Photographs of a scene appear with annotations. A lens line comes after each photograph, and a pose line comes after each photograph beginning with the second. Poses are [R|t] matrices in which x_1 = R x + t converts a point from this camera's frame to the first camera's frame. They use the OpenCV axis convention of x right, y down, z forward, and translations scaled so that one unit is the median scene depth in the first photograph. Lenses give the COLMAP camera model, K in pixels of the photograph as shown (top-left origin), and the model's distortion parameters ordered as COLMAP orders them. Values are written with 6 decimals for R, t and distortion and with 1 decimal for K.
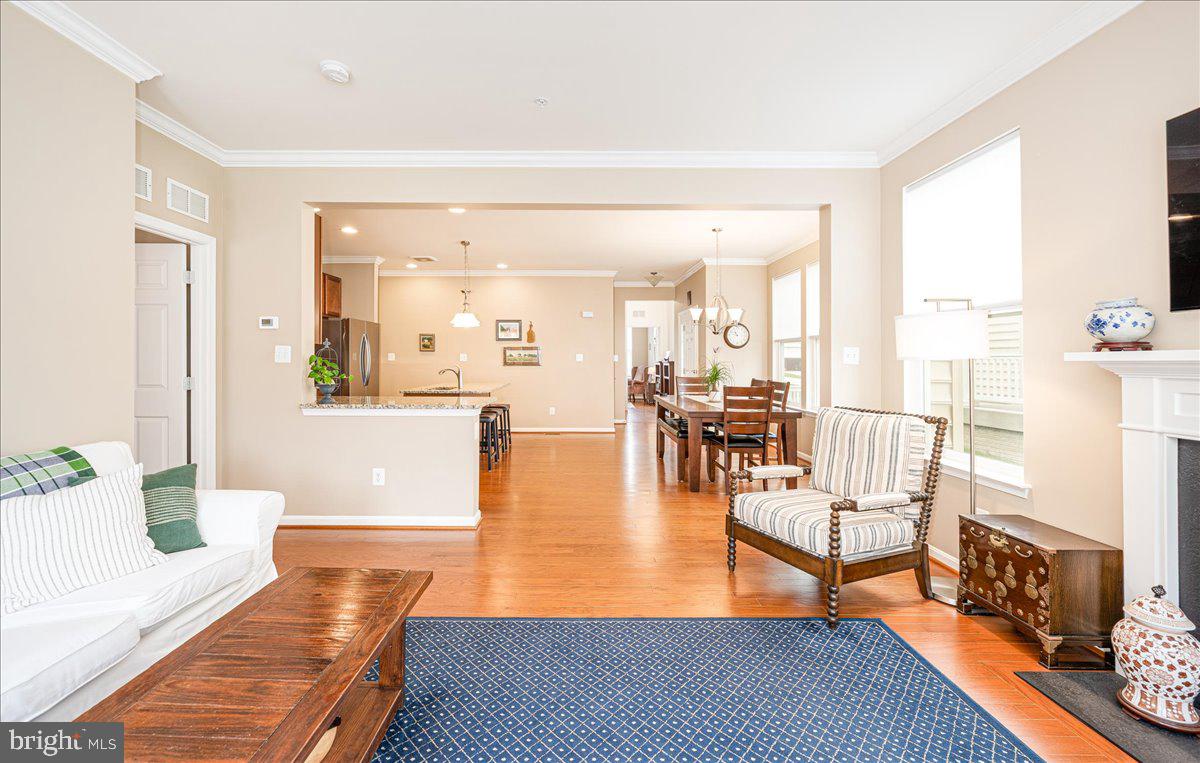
lens RADIAL K [[489.4, 0, 570.6], [0, 489.4, 355.5], [0, 0, 1]] dist [-0.001920, 0.000711]
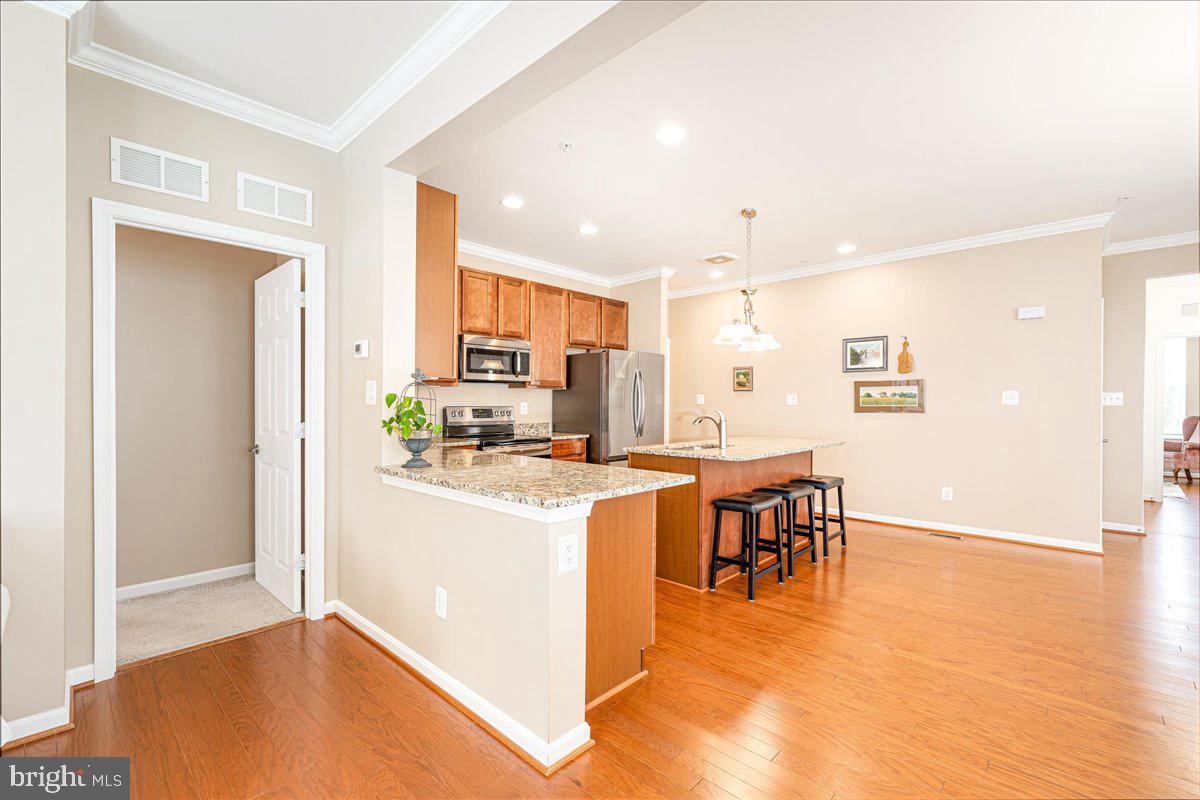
lens RADIAL K [[517.3, 0, 603.7], [0, 517.3, 408.3], [0, 0, 1]] dist [0.002558, -0.000503]
pose [[0.738804, 0.005340, -0.673899, 0.208344], [0.006034, 0.999876, 0.014538, 0.014115], [0.673893, -0.014807, 0.738680, 0.872535]]
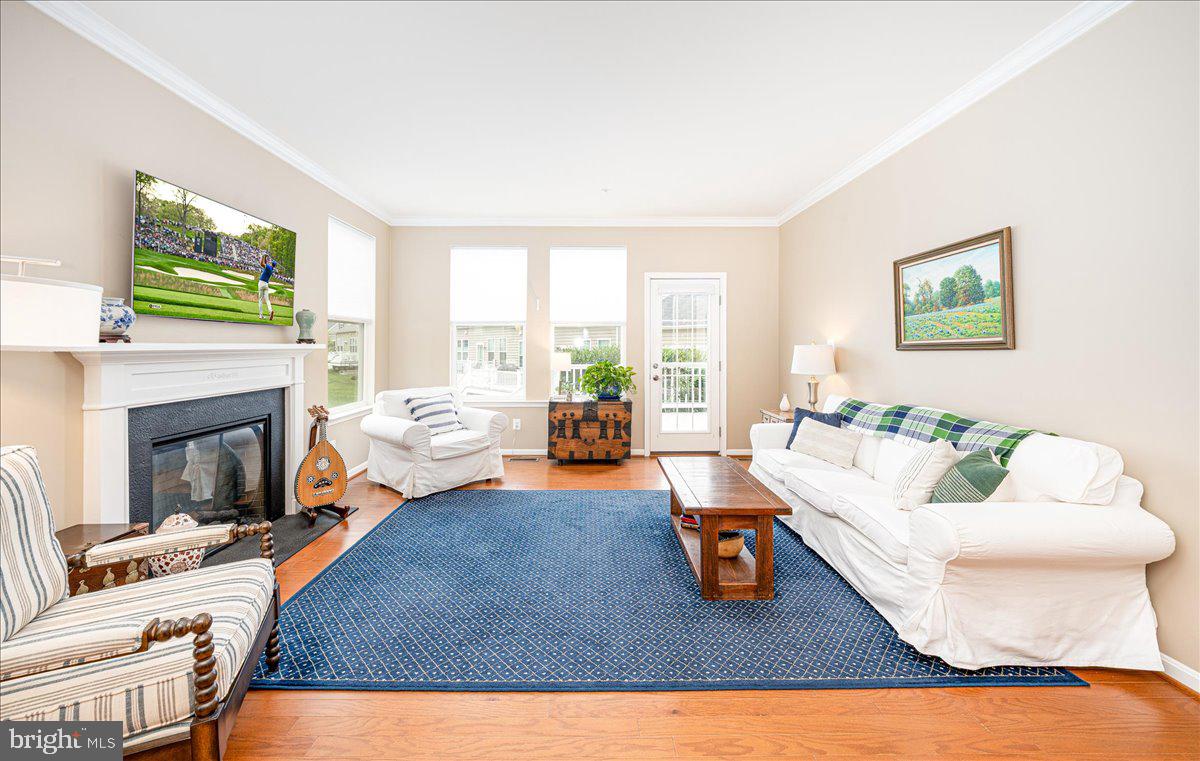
lens RADIAL K [[458.8, 0, 585.9], [0, 458.8, 347.1], [0, 0, 1]] dist [0.000791, -0.001569]
pose [[-0.999960, -0.001755, -0.008814, 0.002863], [-0.001670, 0.999951, -0.009734, 0.006503], [0.008830, -0.009719, -0.999914, 1.435365]]
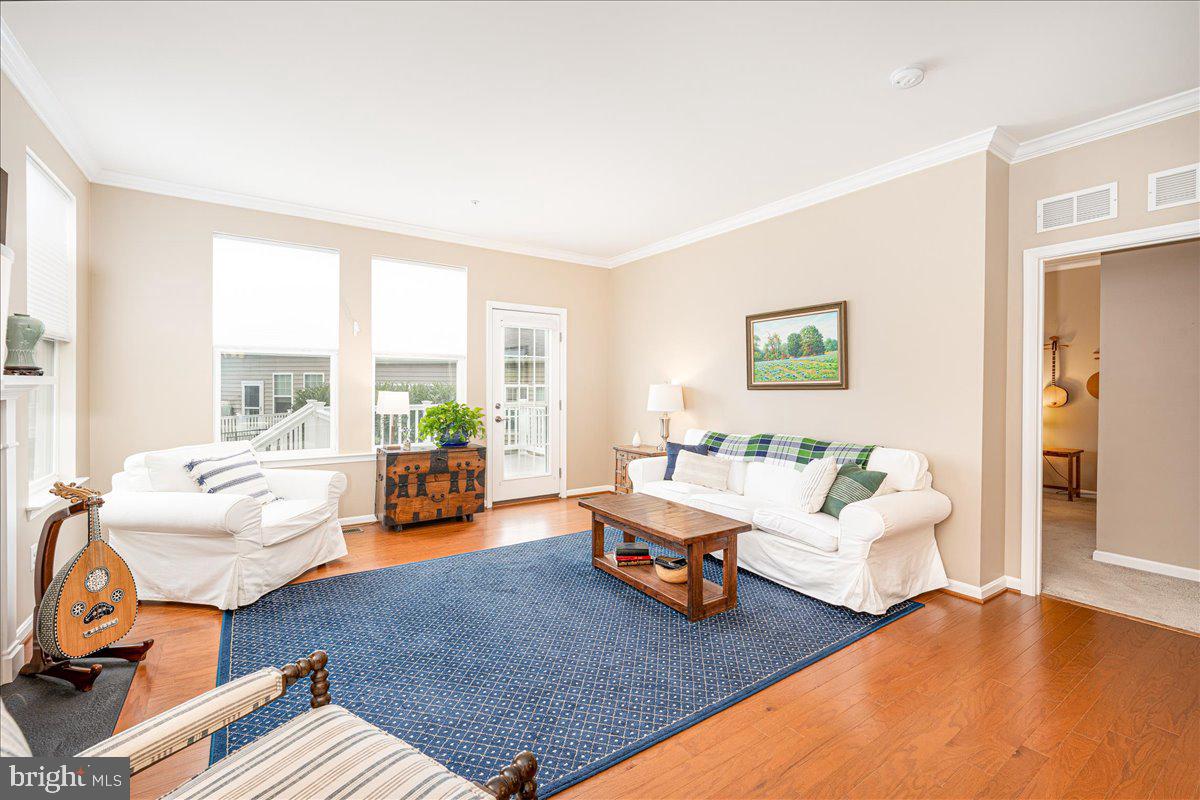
lens RADIAL K [[517.3, 0, 590.8], [0, 517.3, 394.0], [0, 0, 1]] dist [0.002558, -0.000503]
pose [[-0.823488, 0.000951, -0.567333, 0.498535], [-0.003087, 0.999976, 0.006157, 0.007268], [0.567326, 0.006822, -0.823465, 1.317325]]
